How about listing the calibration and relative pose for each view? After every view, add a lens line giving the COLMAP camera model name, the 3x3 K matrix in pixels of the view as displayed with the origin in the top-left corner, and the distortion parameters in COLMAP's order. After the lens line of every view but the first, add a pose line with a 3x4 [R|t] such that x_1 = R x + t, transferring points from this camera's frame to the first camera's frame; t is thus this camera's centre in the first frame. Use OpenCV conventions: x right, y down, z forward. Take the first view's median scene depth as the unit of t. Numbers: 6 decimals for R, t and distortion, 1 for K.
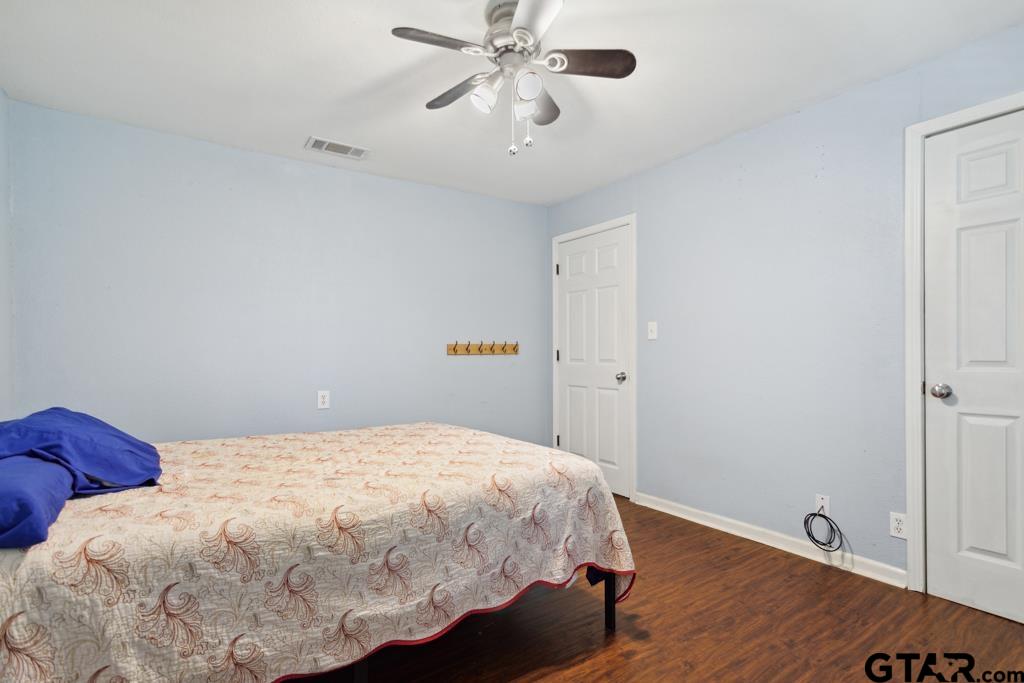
lens RADIAL K [[495.4, 0, 512.0], [0, 495.4, 341.5], [0, 0, 1]] dist [0.012896, 0.000597]
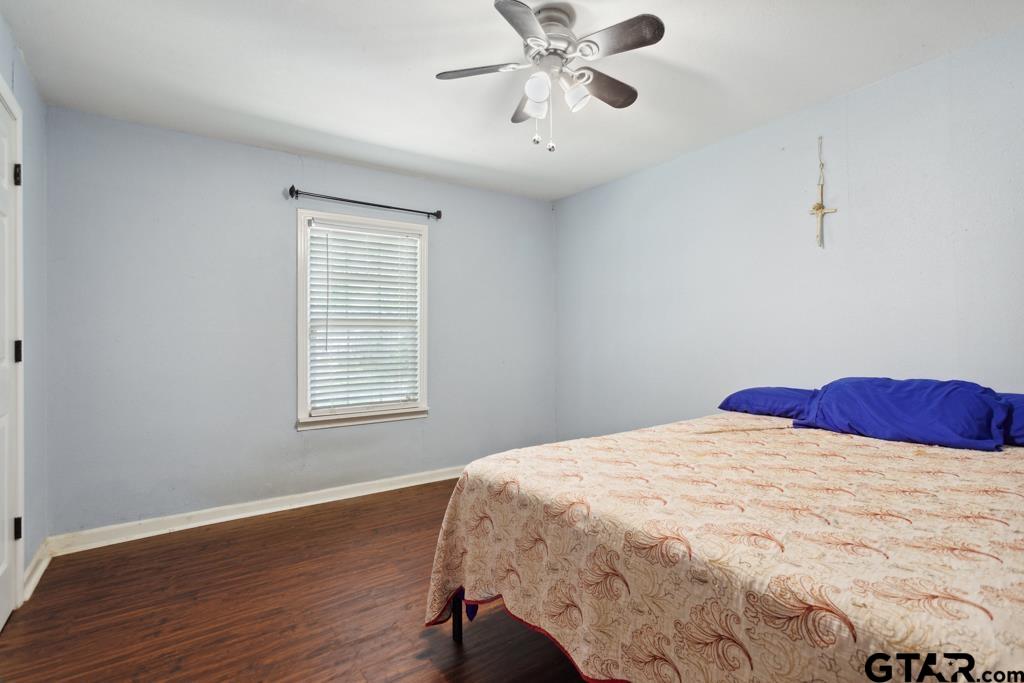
lens RADIAL K [[495.4, 0, 512.0], [0, 495.4, 341.5], [0, 0, 1]] dist [0.012896, 0.000597]
pose [[-0.999935, -0.004967, 0.010227, 0.084172], [-0.004871, 0.999944, 0.009397, -0.002907], [-0.010273, 0.009347, -0.999904, 1.940993]]
